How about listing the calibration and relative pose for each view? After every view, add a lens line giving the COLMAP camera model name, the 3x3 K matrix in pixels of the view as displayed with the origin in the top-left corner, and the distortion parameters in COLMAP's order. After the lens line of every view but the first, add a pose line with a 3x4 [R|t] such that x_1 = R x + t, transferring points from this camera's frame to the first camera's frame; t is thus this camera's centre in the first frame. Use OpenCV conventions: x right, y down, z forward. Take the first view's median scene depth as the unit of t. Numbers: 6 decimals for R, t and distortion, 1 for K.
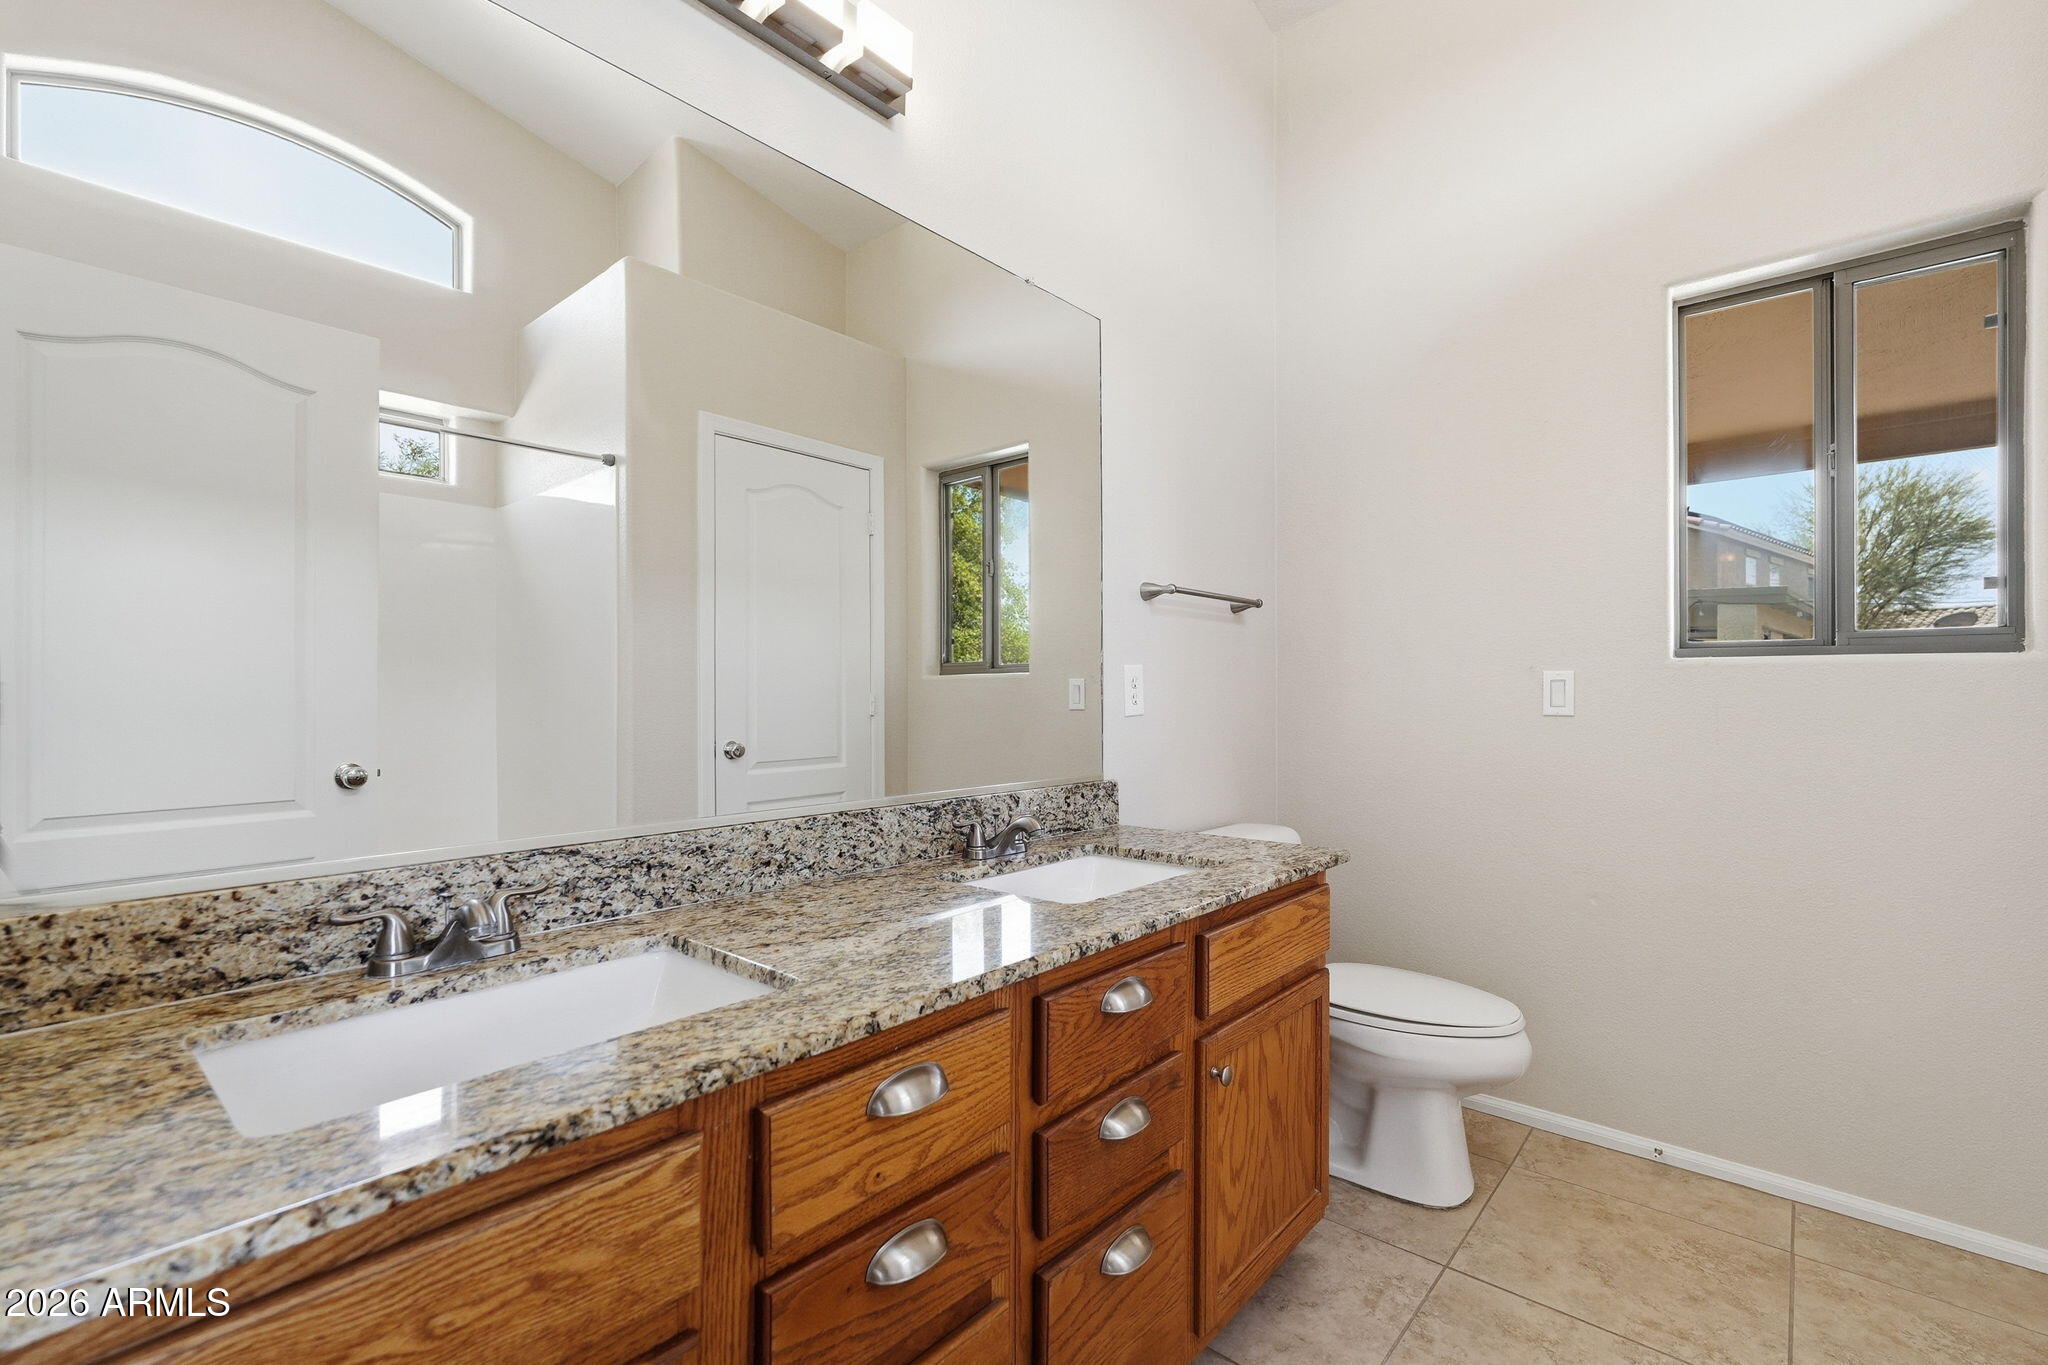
lens RADIAL K [[923.9, 0, 1024.0], [0, 923.9, 682.5], [0, 0, 1]] dist [-0.000108, 0.001171]
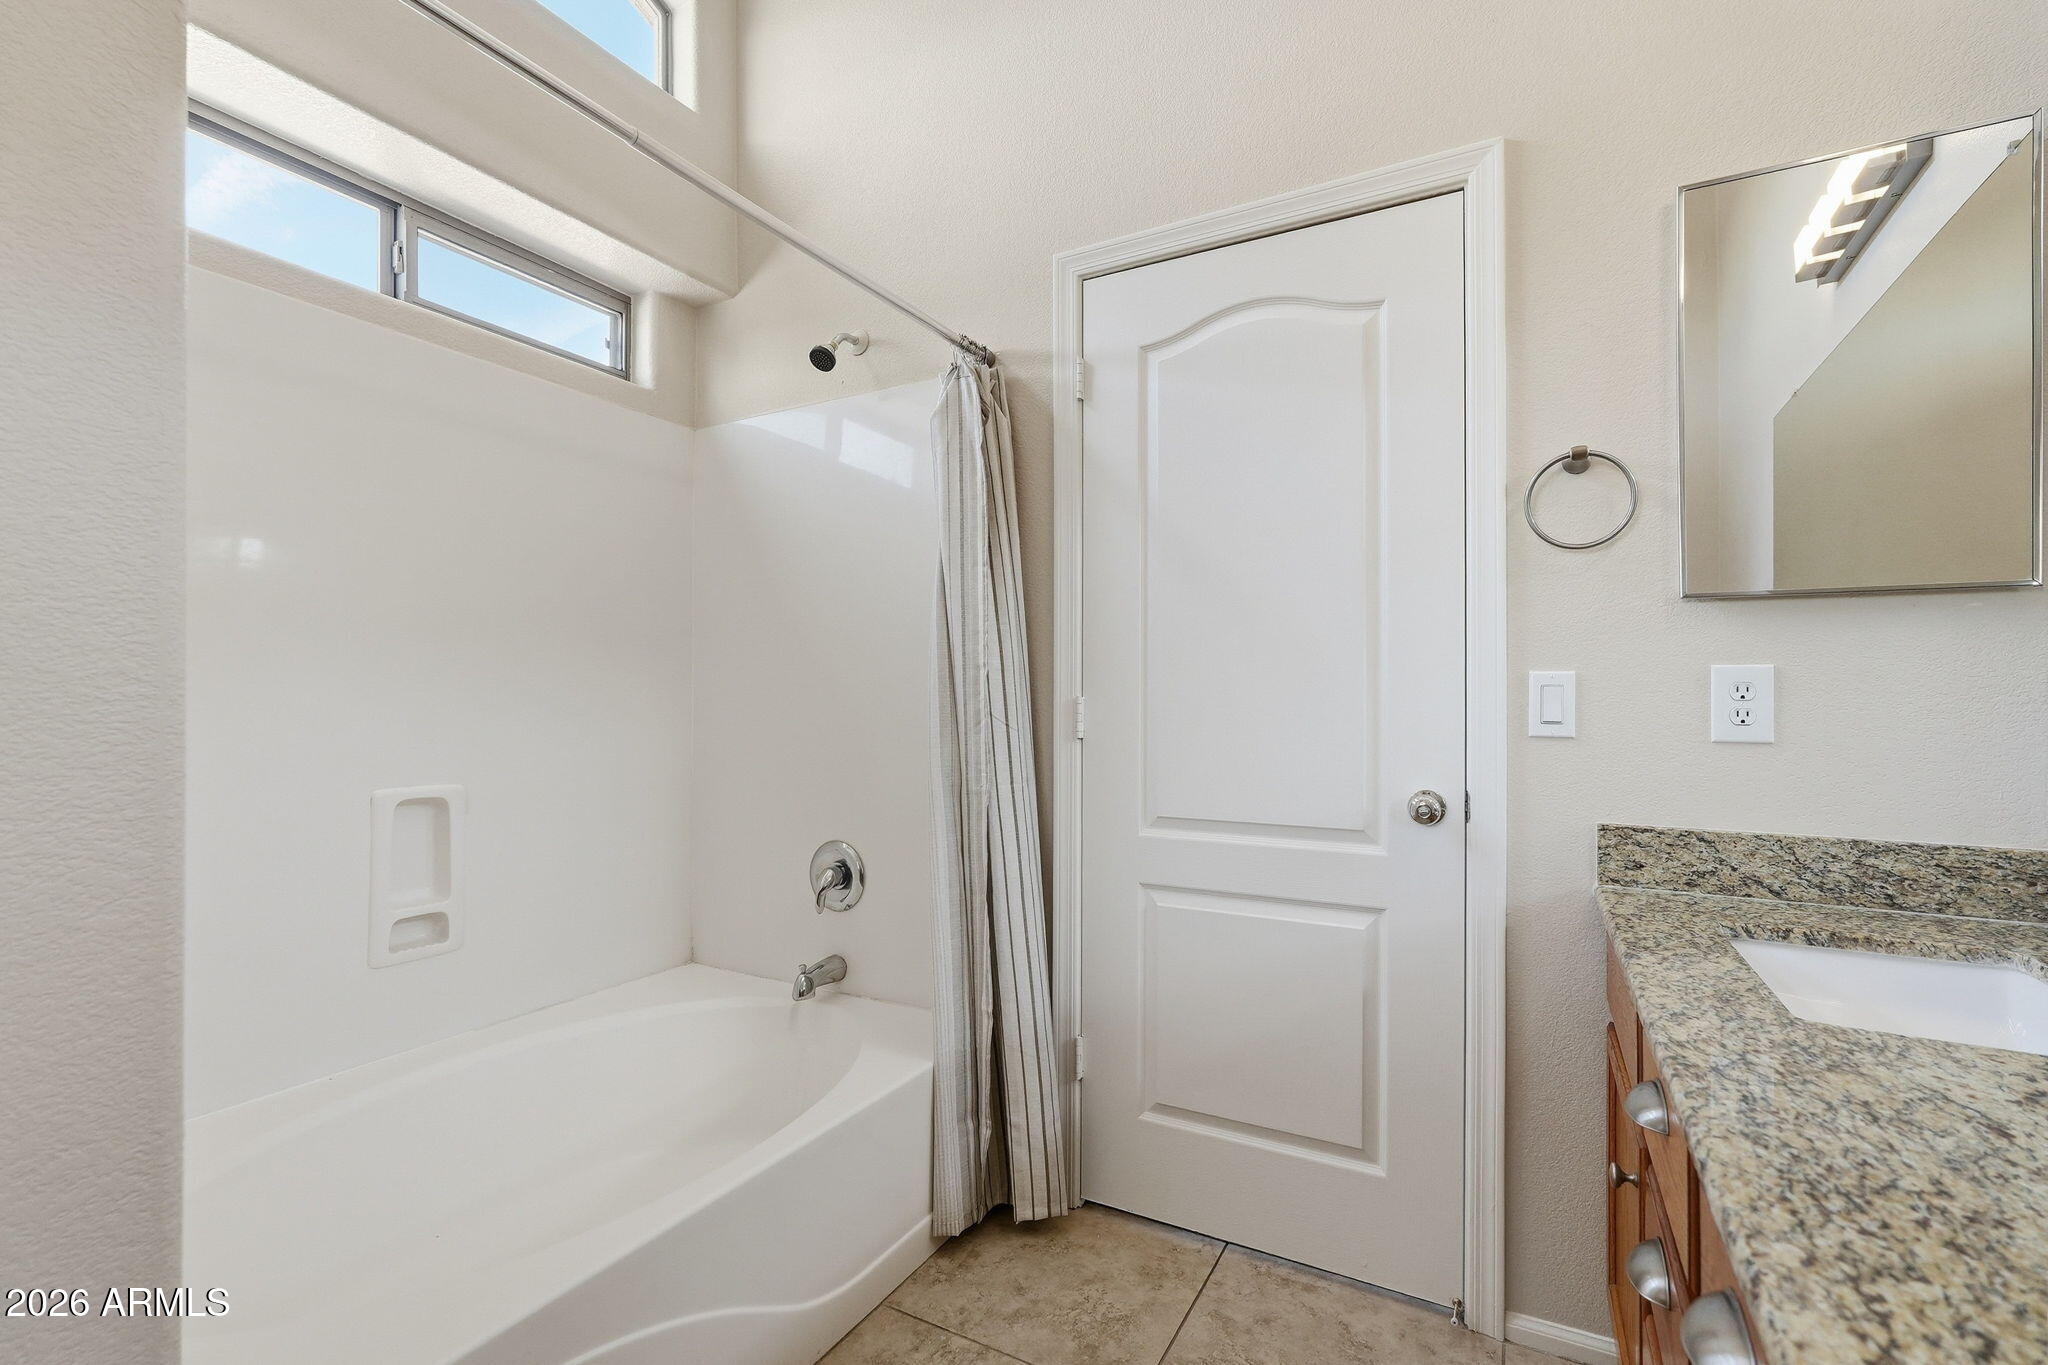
lens RADIAL K [[923.9, 0, 1024.0], [0, 923.9, 682.5], [0, 0, 1]] dist [-0.000108, 0.001171]
pose [[-0.975785, -0.010335, -0.218490, 0.636636], [-0.004963, 0.999672, -0.025120, 0.020711], [0.218678, -0.023427, -0.975516, 1.566268]]
